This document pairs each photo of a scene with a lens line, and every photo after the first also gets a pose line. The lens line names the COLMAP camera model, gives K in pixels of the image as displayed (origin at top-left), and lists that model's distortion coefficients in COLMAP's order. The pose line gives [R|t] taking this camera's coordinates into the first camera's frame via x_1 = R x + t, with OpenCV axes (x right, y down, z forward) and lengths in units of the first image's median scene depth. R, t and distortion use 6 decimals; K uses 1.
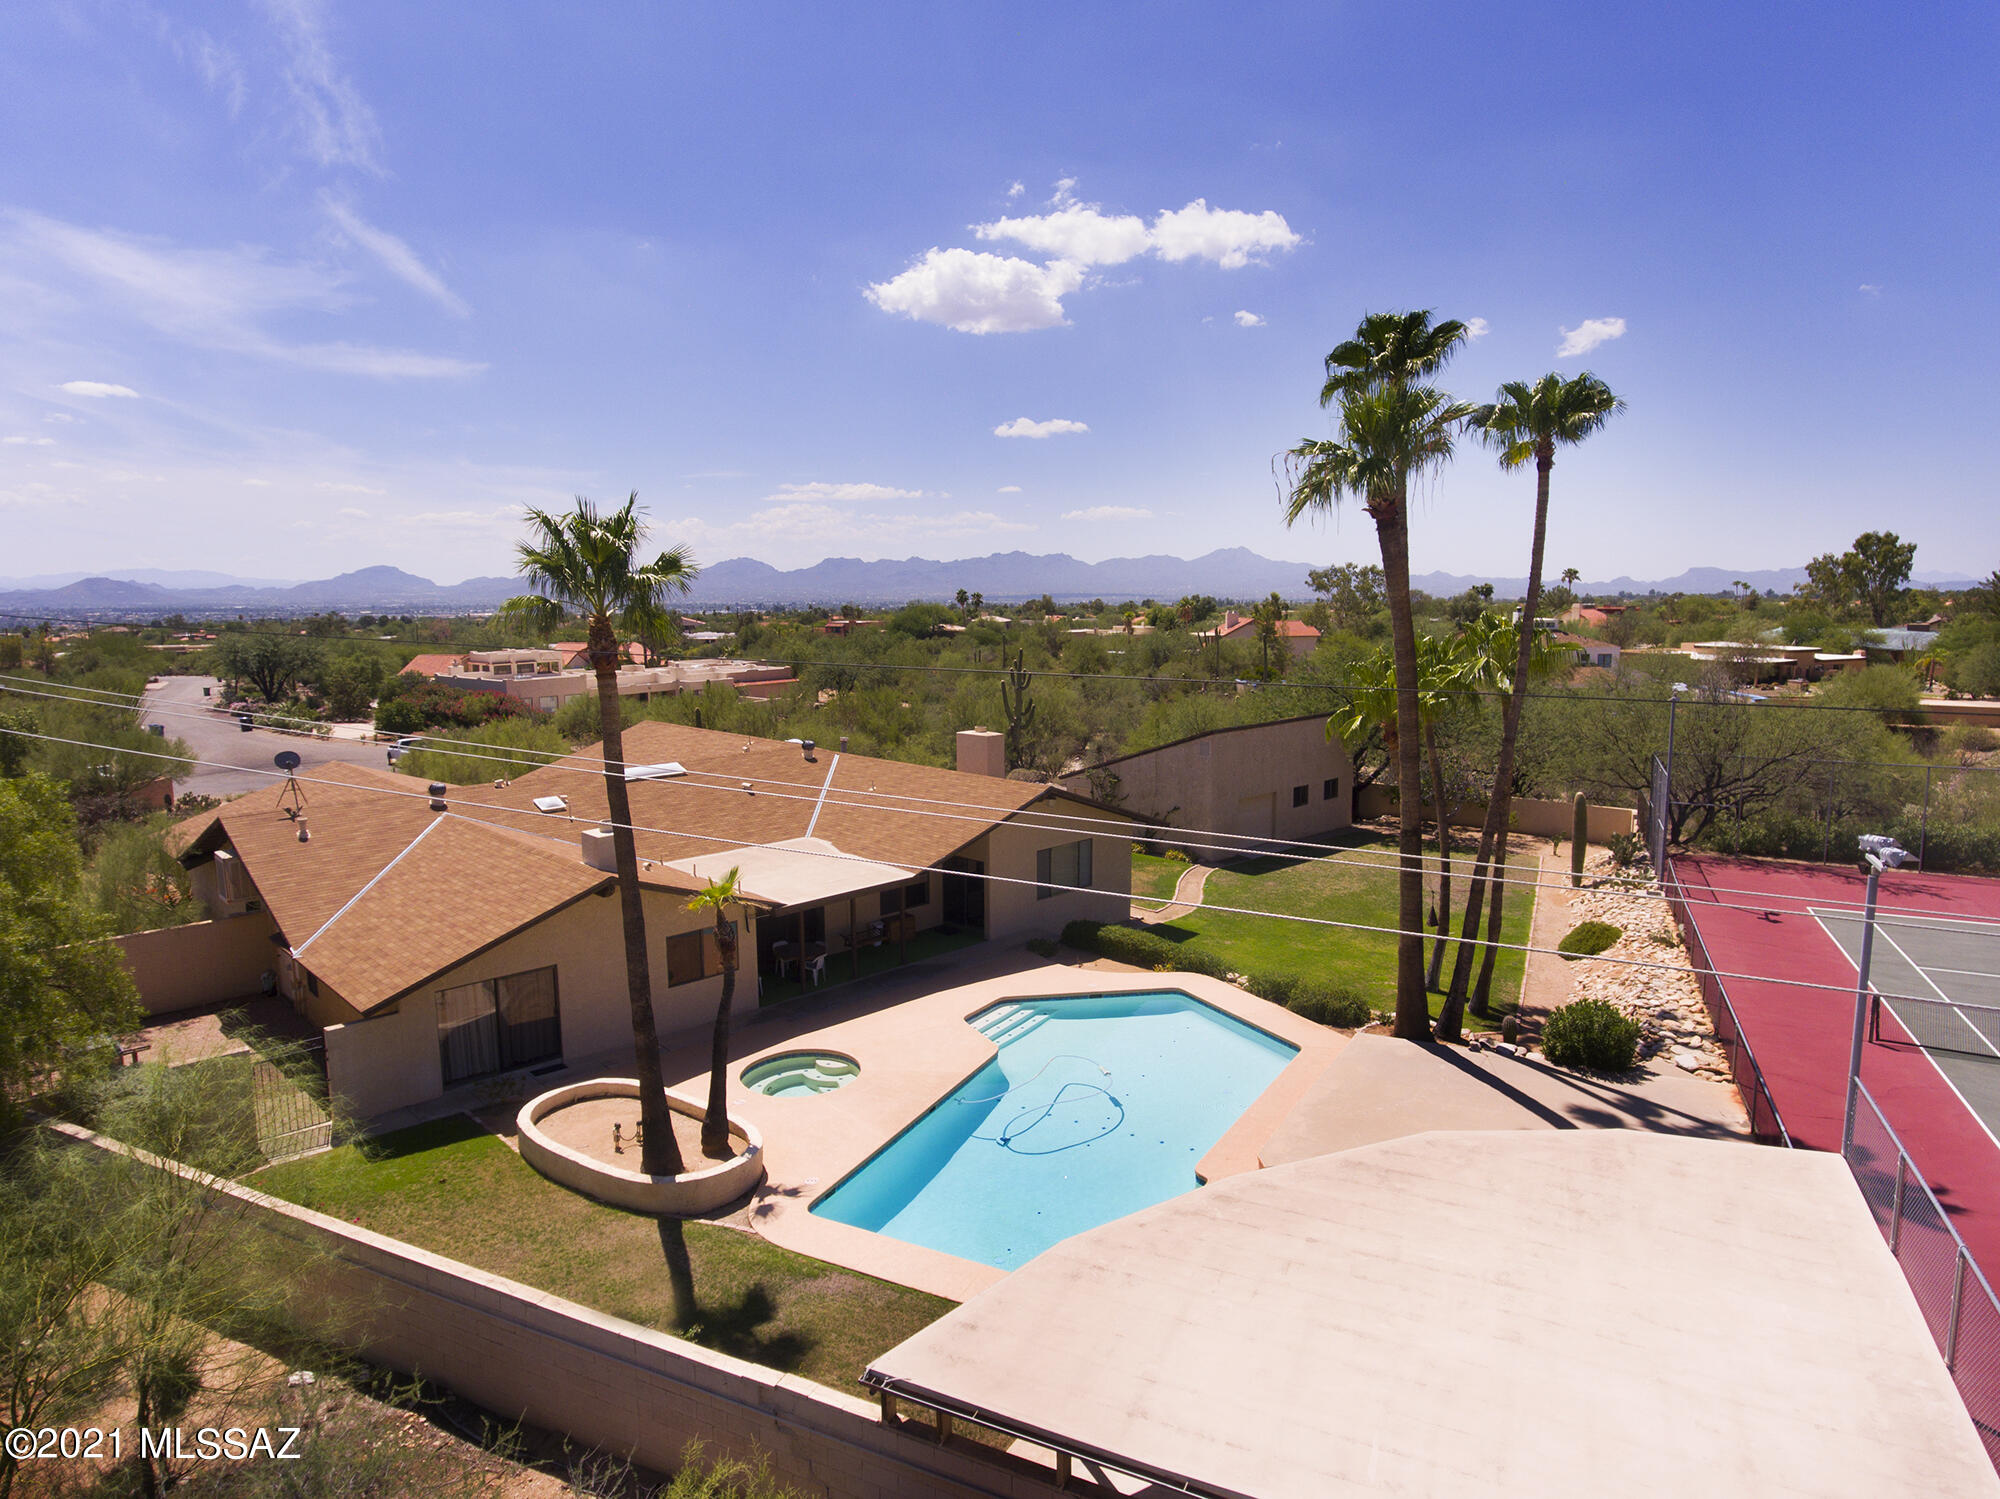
lens RADIAL K [[1197.6, 0, 1000.0], [0, 1197.6, 749.5], [0, 0, 1]] dist [-0.020091, 0.019098]
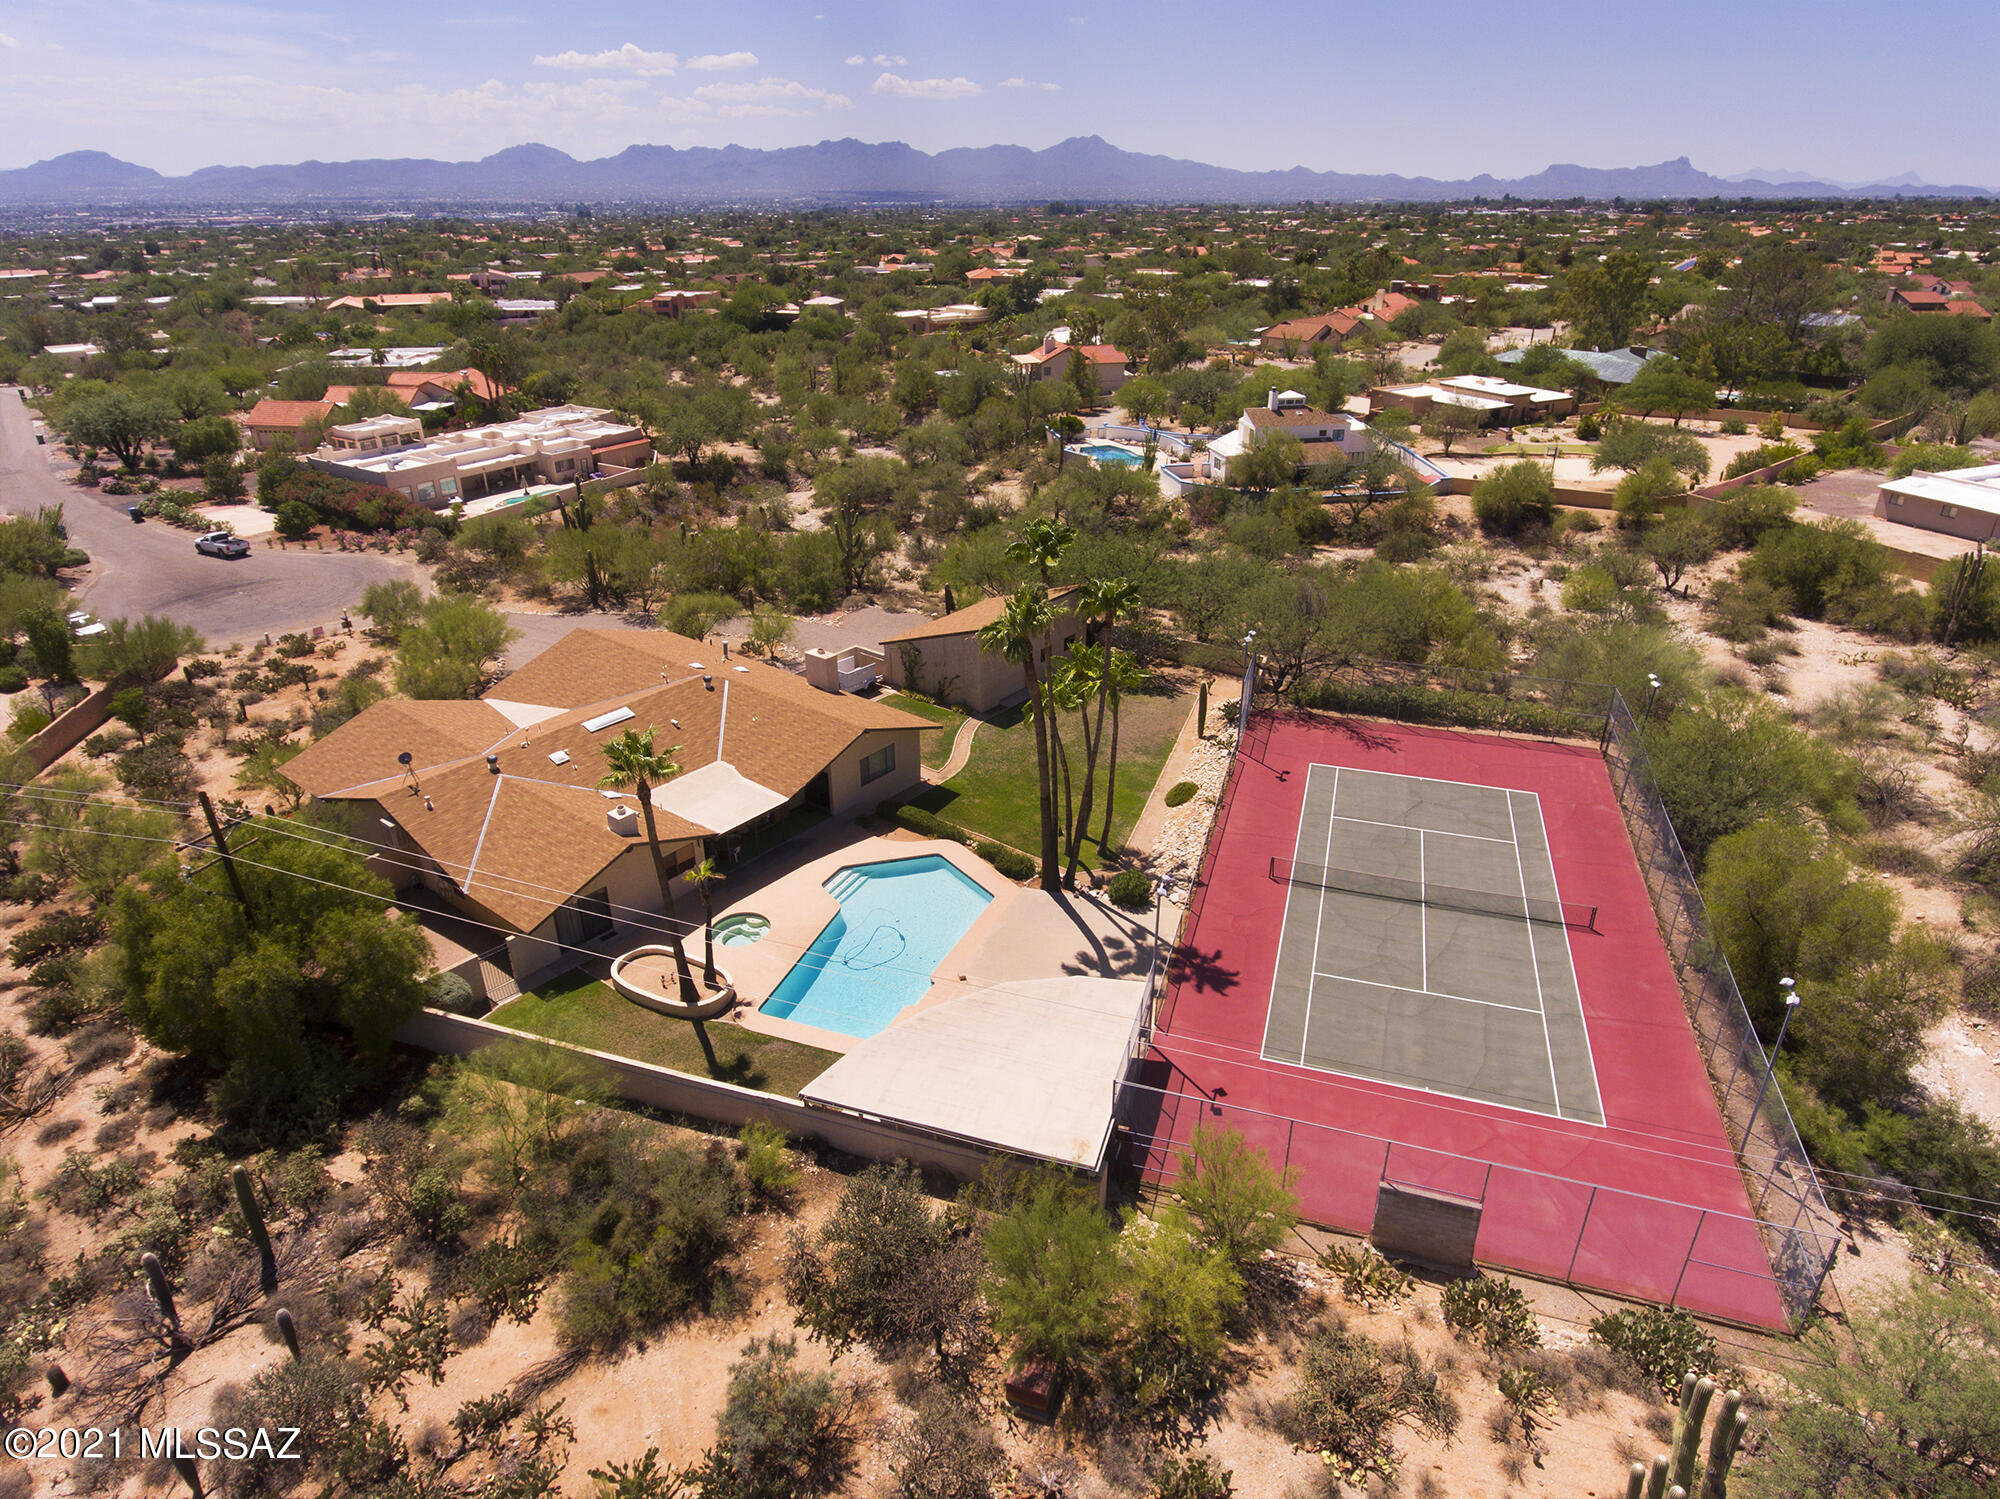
lens RADIAL K [[1187.2, 0, 1000.0], [0, 1187.2, 749.5], [0, 0, 1]] dist [-0.008190, 0.002064]
pose [[0.991926, -0.052480, 0.115448, 0.043987], [0.015849, 0.954520, 0.297725, -0.528588], [-0.125822, -0.293492, 0.947645, -0.741132]]
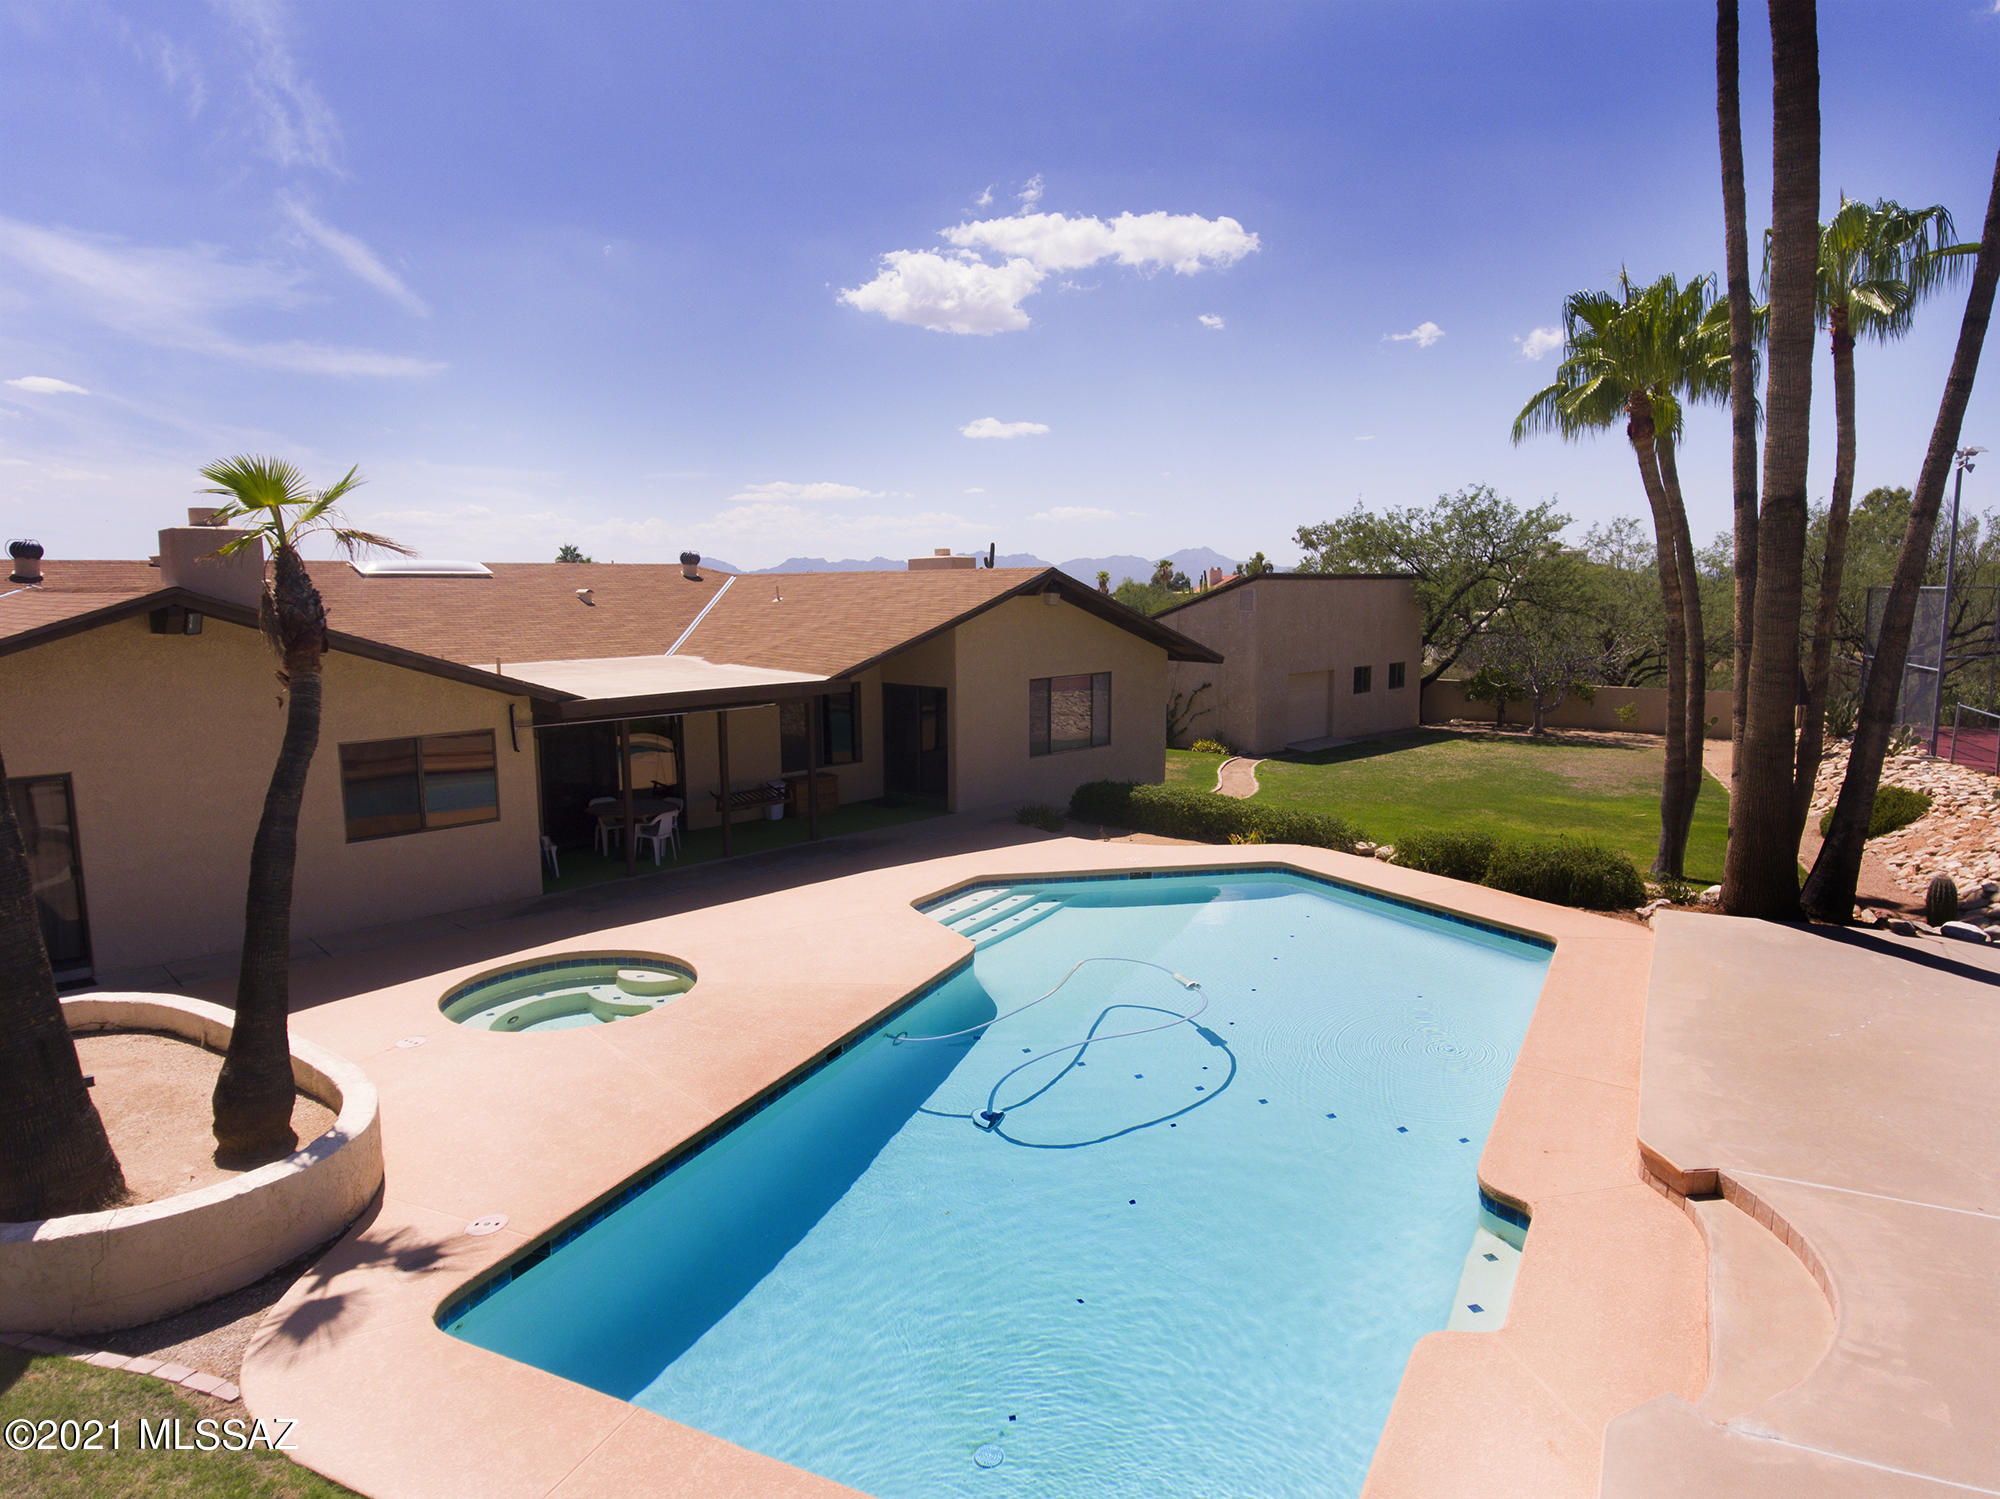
lens RADIAL K [[1251.0, 0, 1000.0], [0, 1251.0, 749.5], [0, 0, 1]] dist [-0.006812, 0.000095]
pose [[0.999656, -0.005342, 0.025664, -0.003868], [0.004913, 0.999848, 0.016733, 0.143909], [-0.025750, -0.016601, 0.999531, 0.423578]]
